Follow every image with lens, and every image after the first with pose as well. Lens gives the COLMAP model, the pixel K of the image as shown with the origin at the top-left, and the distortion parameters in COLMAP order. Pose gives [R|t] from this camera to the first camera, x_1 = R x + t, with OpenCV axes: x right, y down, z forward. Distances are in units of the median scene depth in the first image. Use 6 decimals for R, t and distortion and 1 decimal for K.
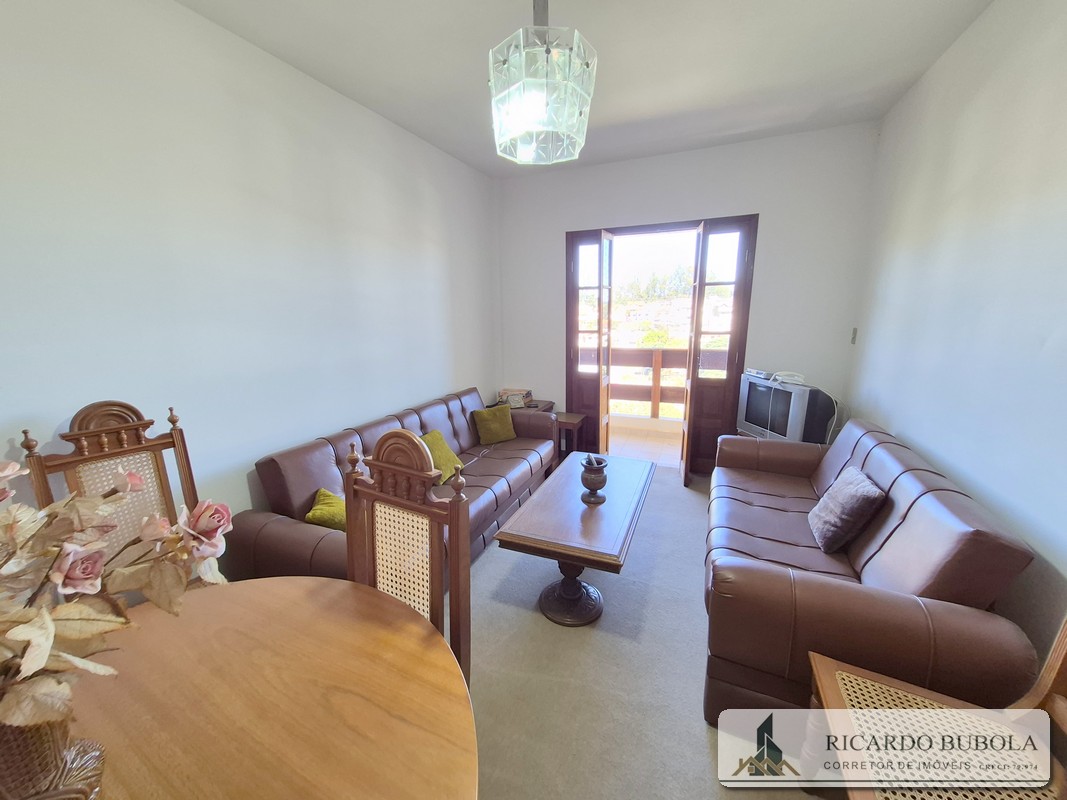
lens RADIAL K [[428.3, 0, 534.3], [0, 428.3, 398.3], [0, 0, 1]] dist [0.001685, 0.000259]
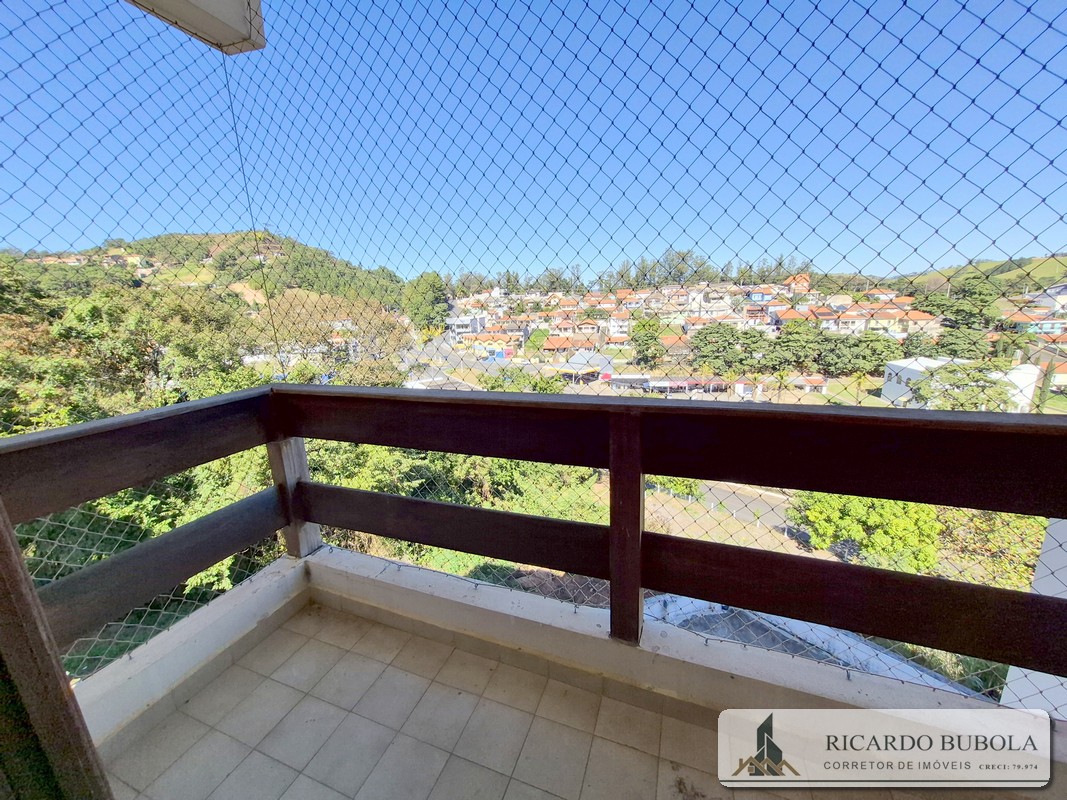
lens RADIAL K [[421.3, 0, 528.9], [0, 421.3, 401.2], [0, 0, 1]] dist [0.001592, 0.000583]
pose [[0.999548, -0.030056, -0.001072, 0.352501], [0.030073, 0.999215, 0.025803, -0.159711], [0.000295, -0.025824, 0.999666, 1.165557]]
